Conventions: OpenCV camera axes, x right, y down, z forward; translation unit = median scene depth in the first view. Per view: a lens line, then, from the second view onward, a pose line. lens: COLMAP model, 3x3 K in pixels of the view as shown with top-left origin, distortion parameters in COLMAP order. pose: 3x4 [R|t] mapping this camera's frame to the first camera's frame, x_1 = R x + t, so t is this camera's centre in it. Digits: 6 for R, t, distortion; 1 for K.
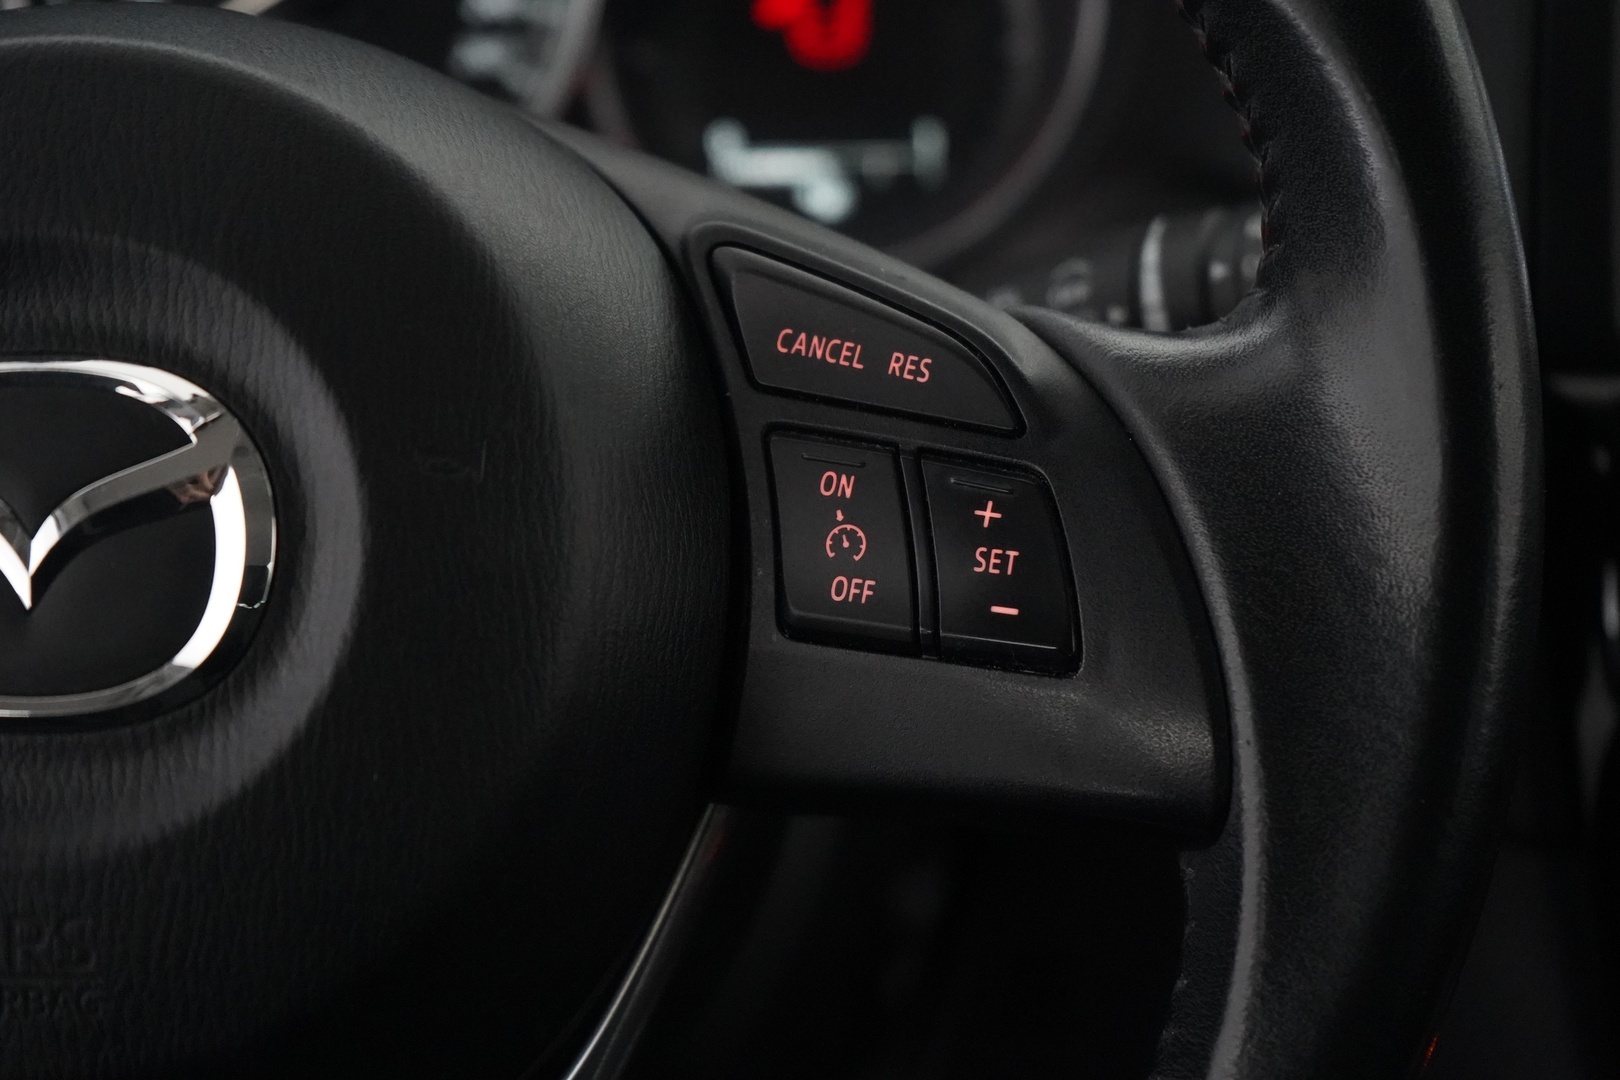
lens RADIAL K [[3294.2, 0, 810.0], [0, 3294.2, 540.0], [0, 0, 1]] dist [-0.101700, 0.246814]
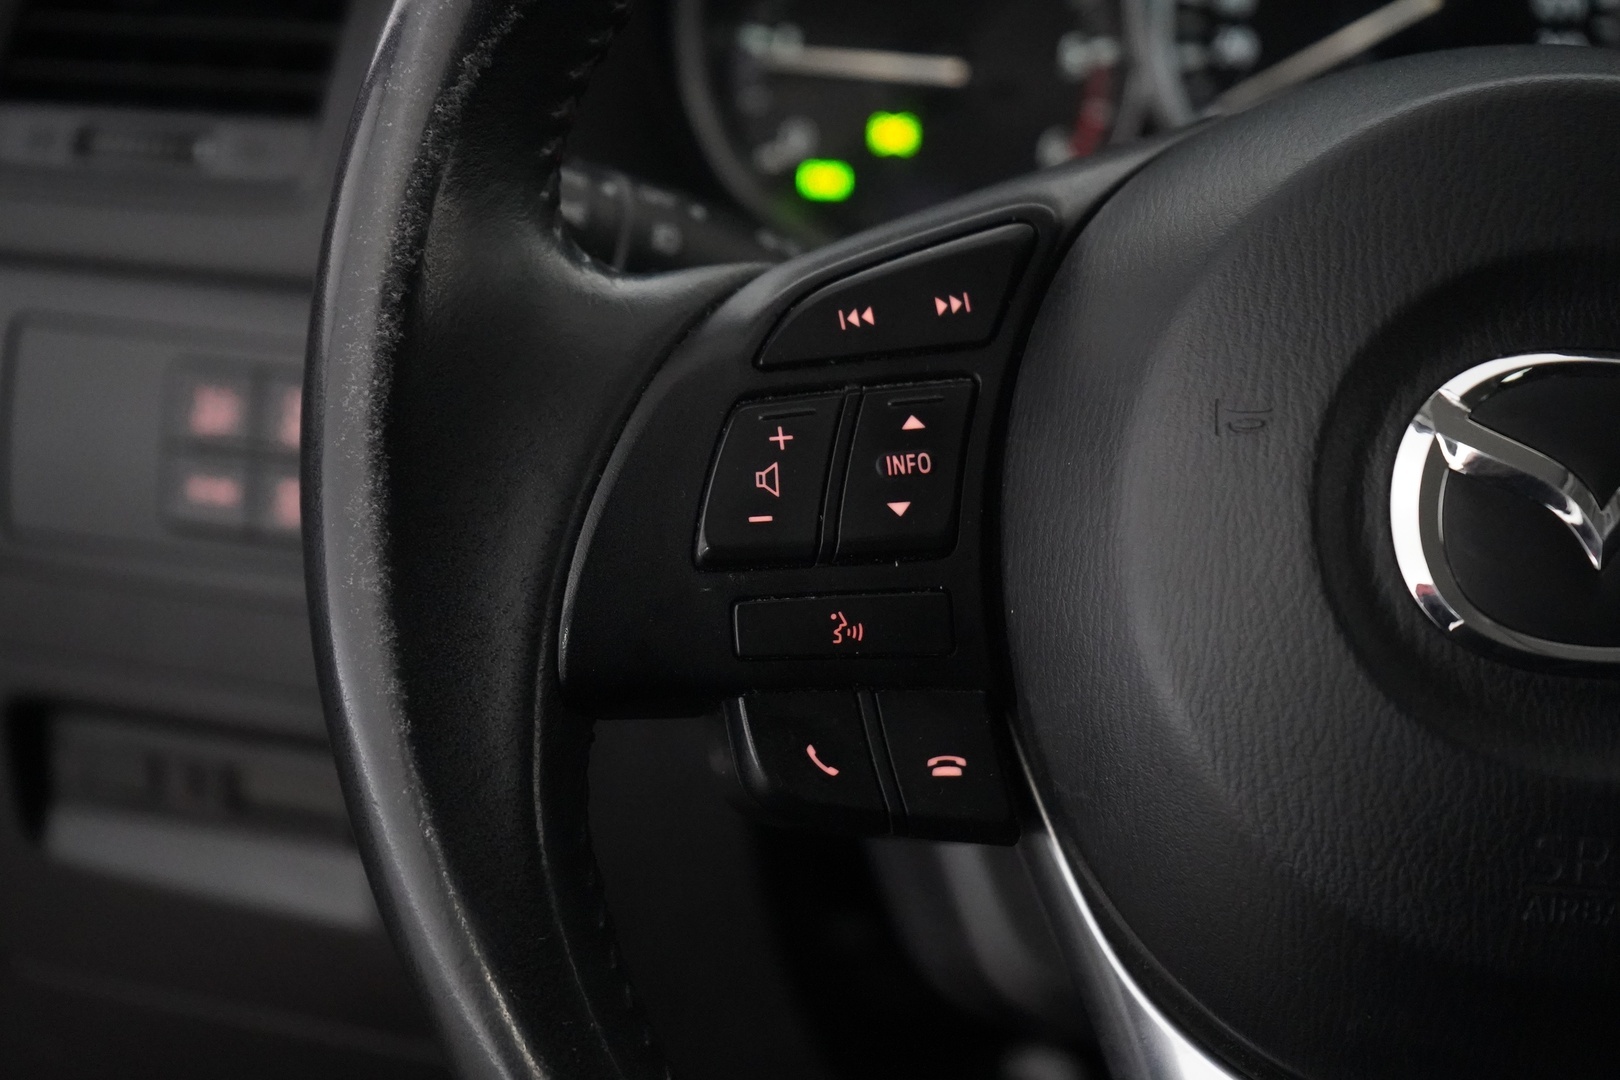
lens RADIAL K [[3294.2, 0, 810.0], [0, 3294.2, 540.0], [0, 0, 1]] dist [-0.101700, 0.246814]
pose [[0.994746, 0.056811, -0.085163, -0.386817], [-0.057724, 0.998298, -0.008288, 0.033530], [0.084547, 0.013160, 0.996333, -0.159773]]
